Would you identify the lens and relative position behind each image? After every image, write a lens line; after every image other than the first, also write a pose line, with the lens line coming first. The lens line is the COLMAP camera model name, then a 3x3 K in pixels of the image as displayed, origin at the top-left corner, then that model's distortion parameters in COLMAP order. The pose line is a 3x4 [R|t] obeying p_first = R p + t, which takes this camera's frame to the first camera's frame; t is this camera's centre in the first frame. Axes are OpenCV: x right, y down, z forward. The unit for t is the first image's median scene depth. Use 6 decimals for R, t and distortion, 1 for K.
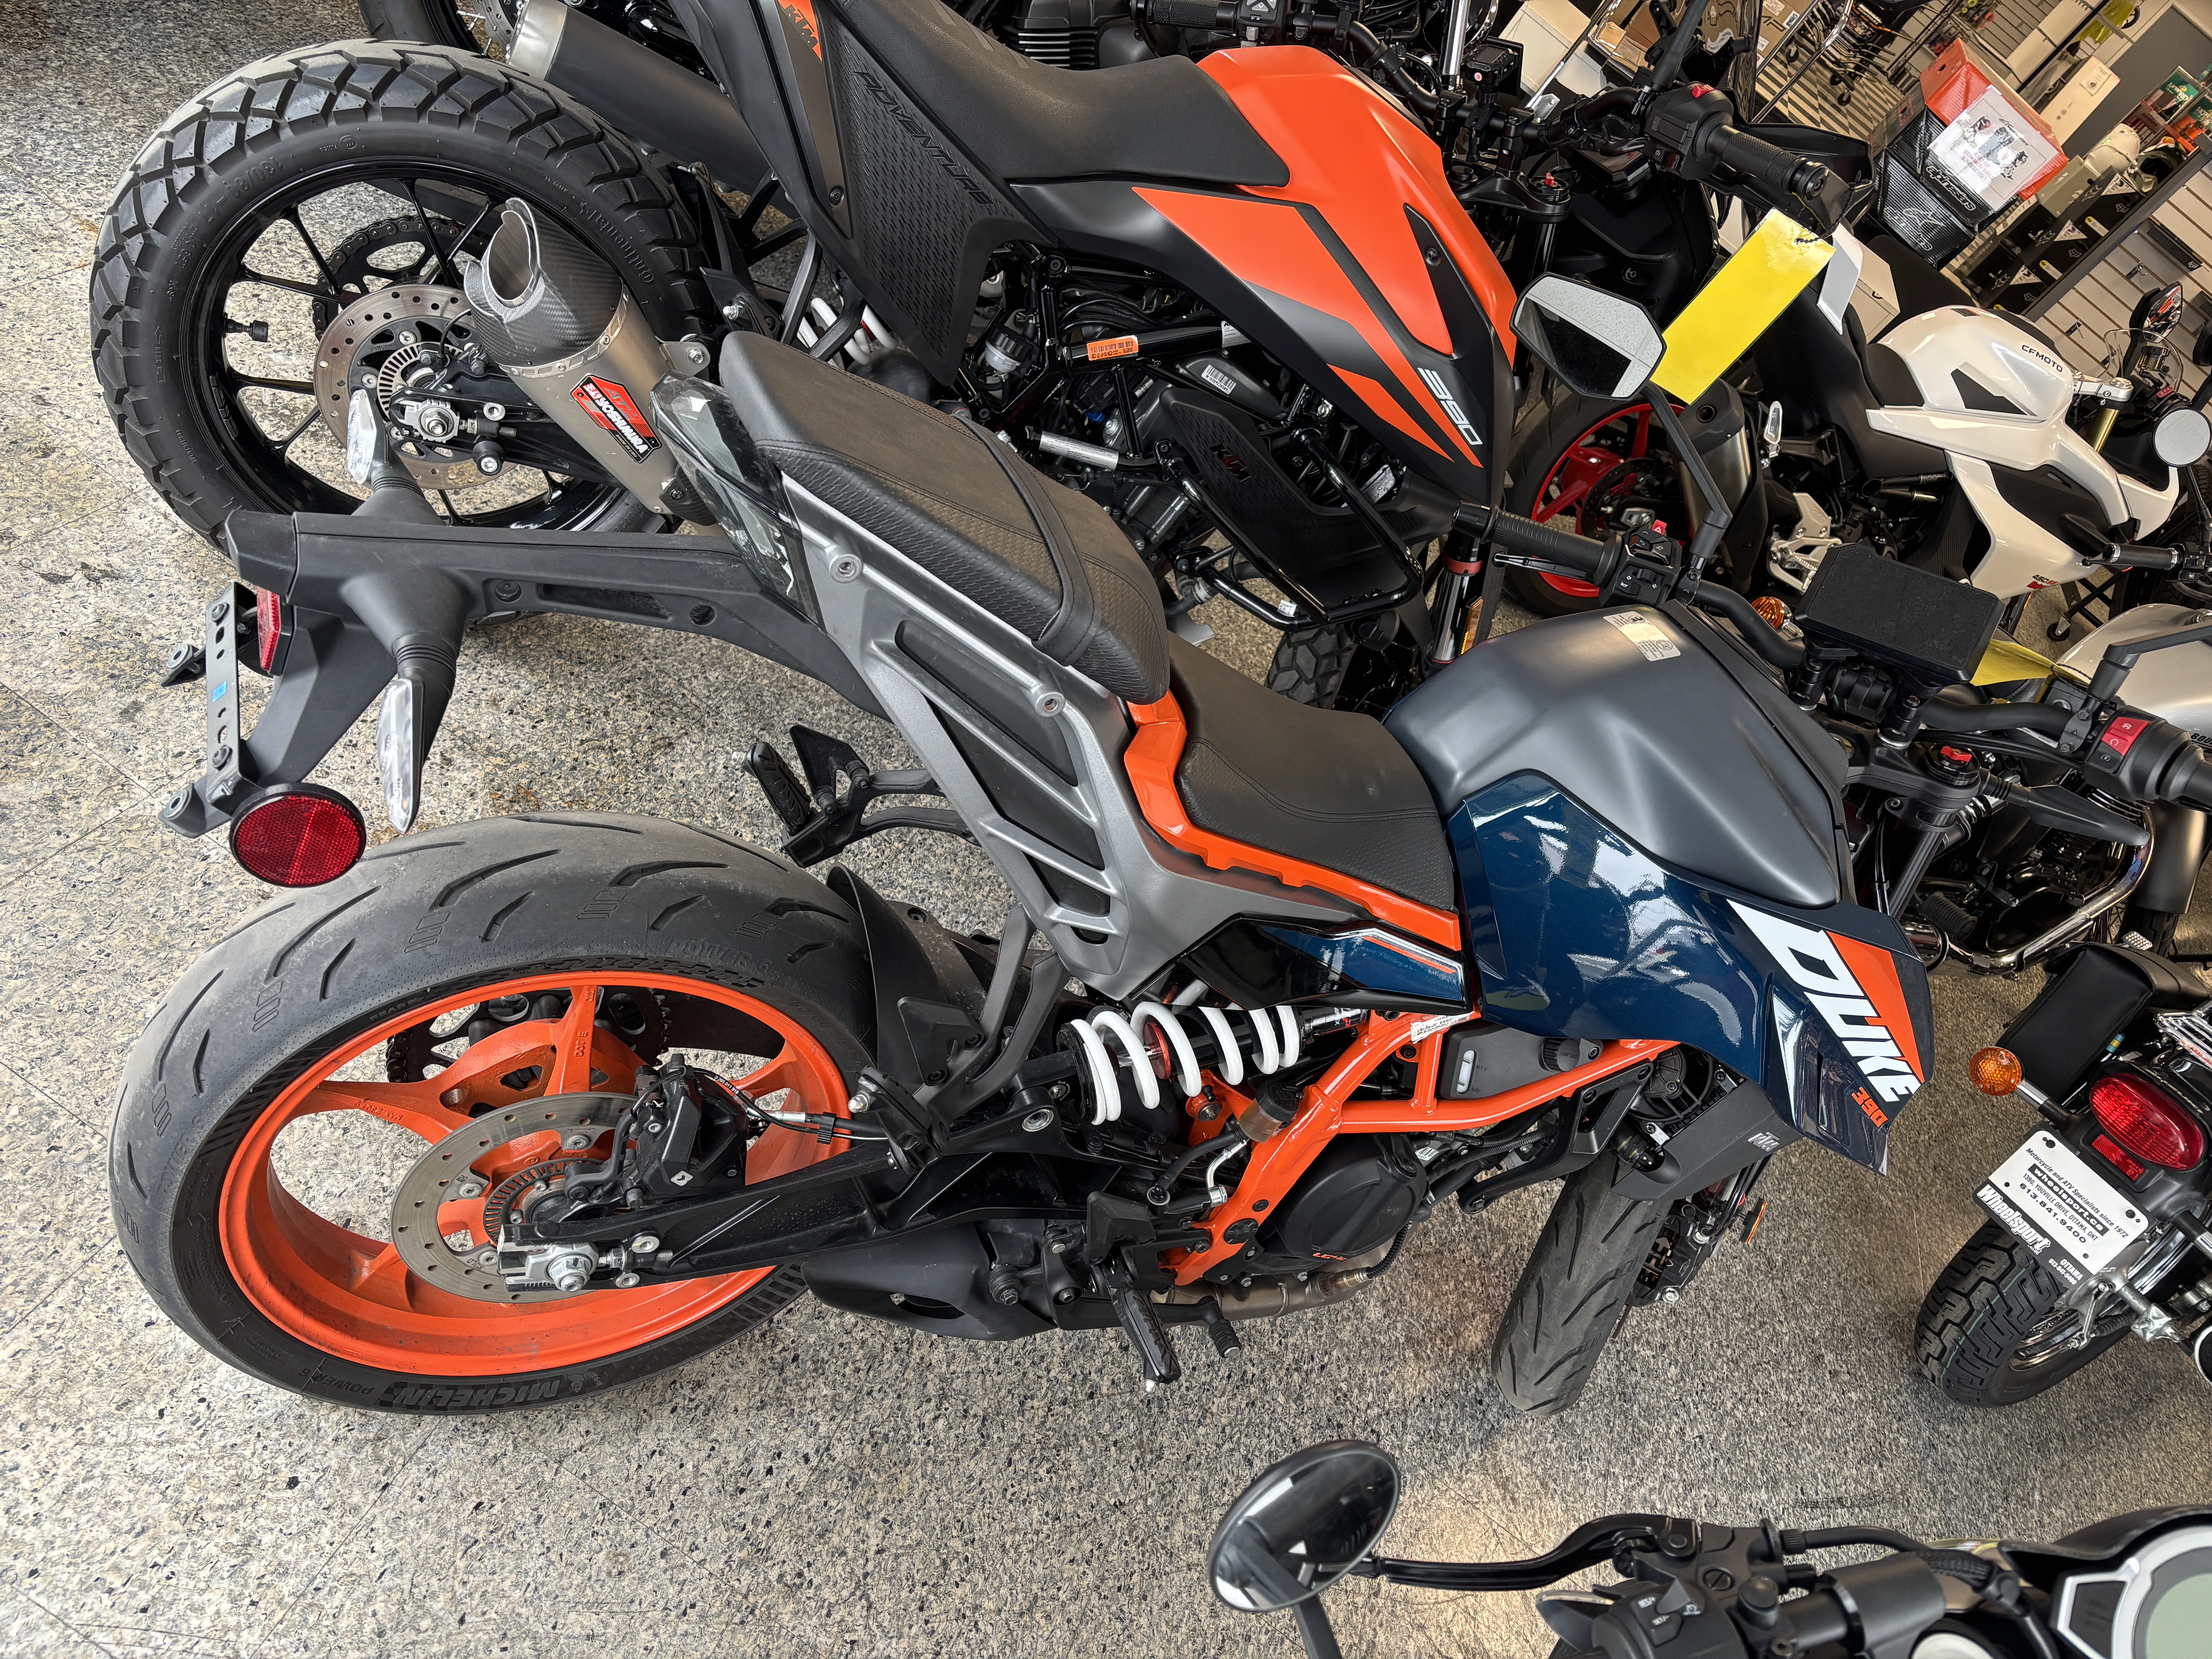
lens RADIAL K [[1672.5, 0, 1102.5], [0, 1672.5, 830.3], [0, 0, 1]] dist [0.001891, 0.000765]
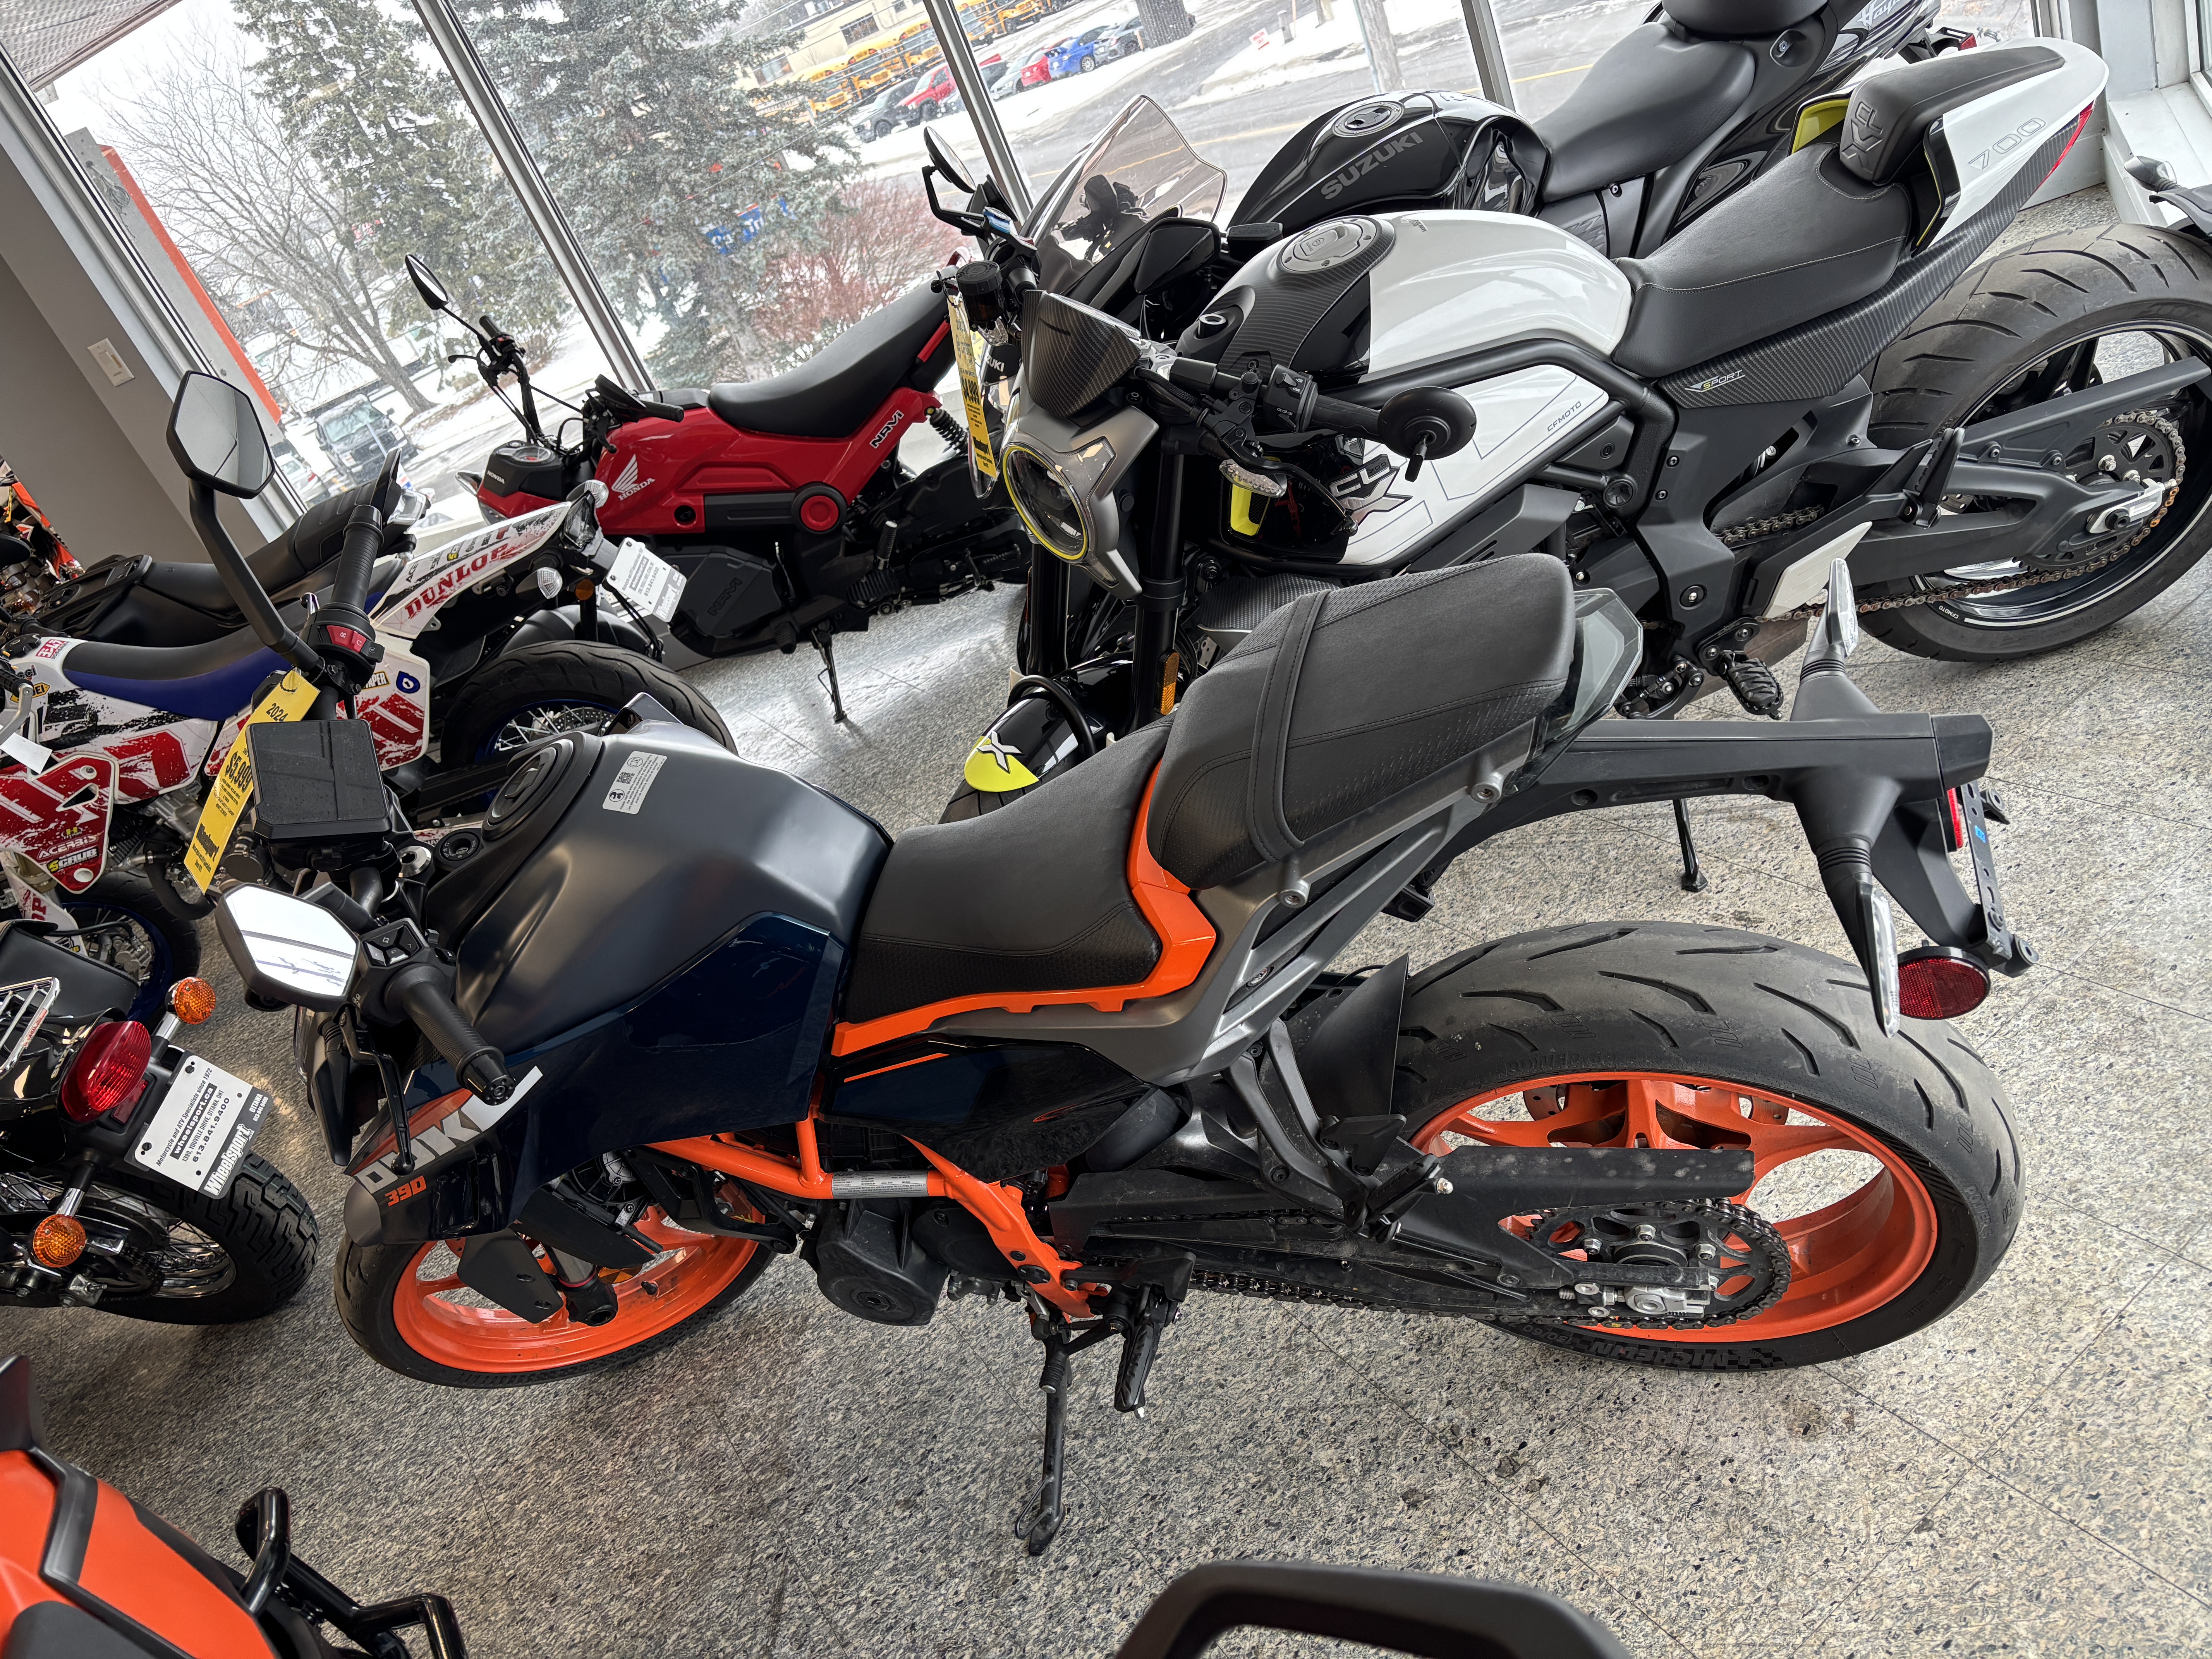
lens RADIAL K [[1672.5, 0, 1103.4], [0, 1672.5, 828.3], [0, 0, 1]] dist [0.001891, 0.000765]
pose [[-0.830868, -0.448404, 0.329535, -0.166432], [0.338373, 0.063017, 0.938900, -0.590632], [-0.441773, 0.891607, 0.099369, 0.477576]]
